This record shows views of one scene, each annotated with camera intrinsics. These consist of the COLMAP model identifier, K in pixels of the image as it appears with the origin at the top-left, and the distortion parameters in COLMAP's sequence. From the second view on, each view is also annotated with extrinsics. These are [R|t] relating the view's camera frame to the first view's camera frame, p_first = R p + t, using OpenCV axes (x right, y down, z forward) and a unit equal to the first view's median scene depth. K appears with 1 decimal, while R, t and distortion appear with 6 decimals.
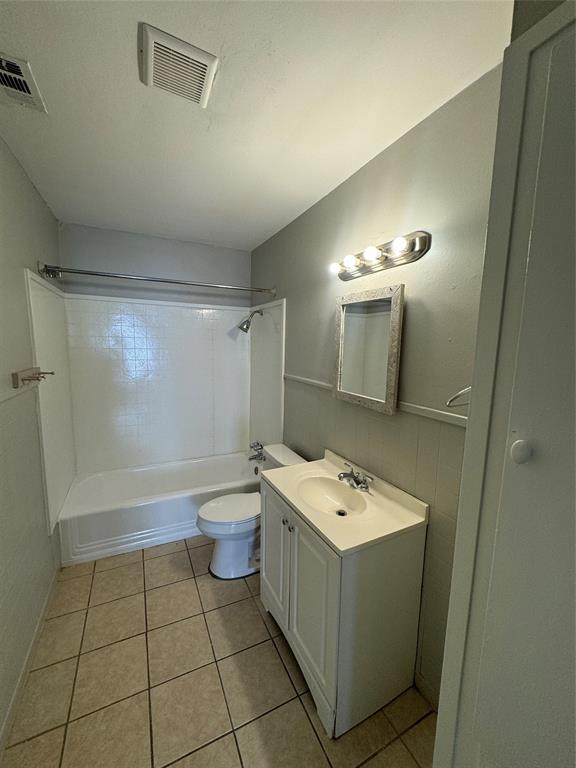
lens RADIAL K [[306.0, 0, 286.1], [0, 306.0, 385.9], [0, 0, 1]] dist [-0.002160, 0.000155]
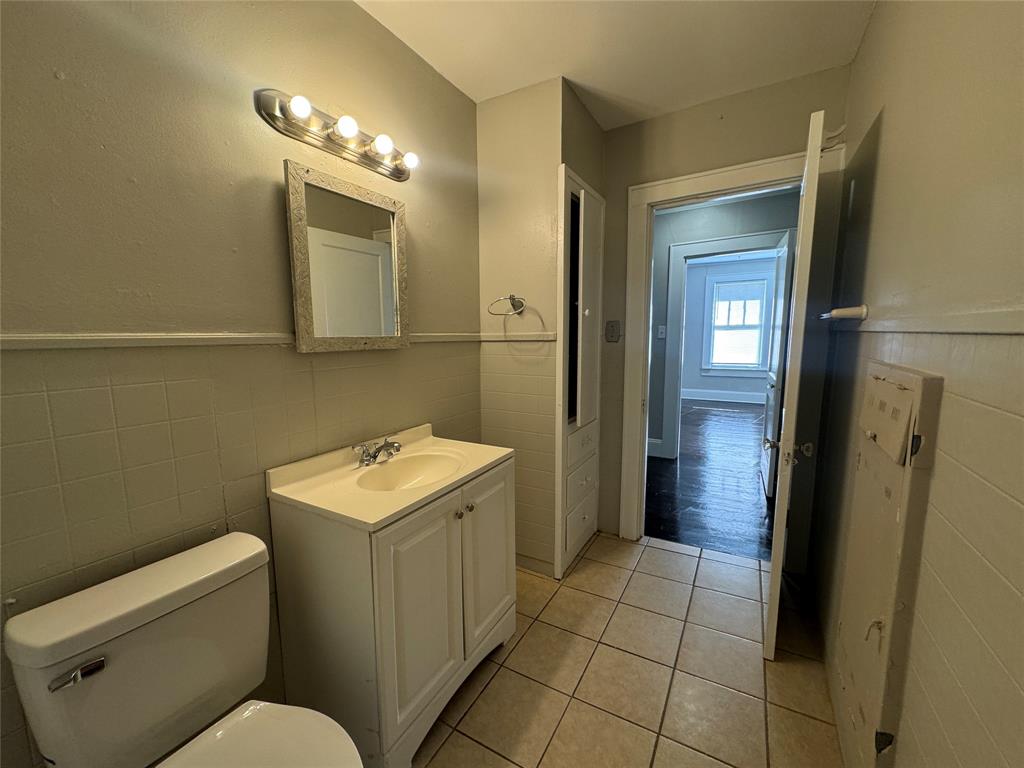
lens RADIAL K [[408.0, 0, 510.0], [0, 408.0, 381.2], [0, 0, 1]] dist [-0.002160, 0.000155]
pose [[-0.552804, -0.121256, 0.824442, -0.832786], [0.104620, 0.971430, 0.213024, -0.034561], [-0.826718, 0.204014, -0.524324, 1.401679]]
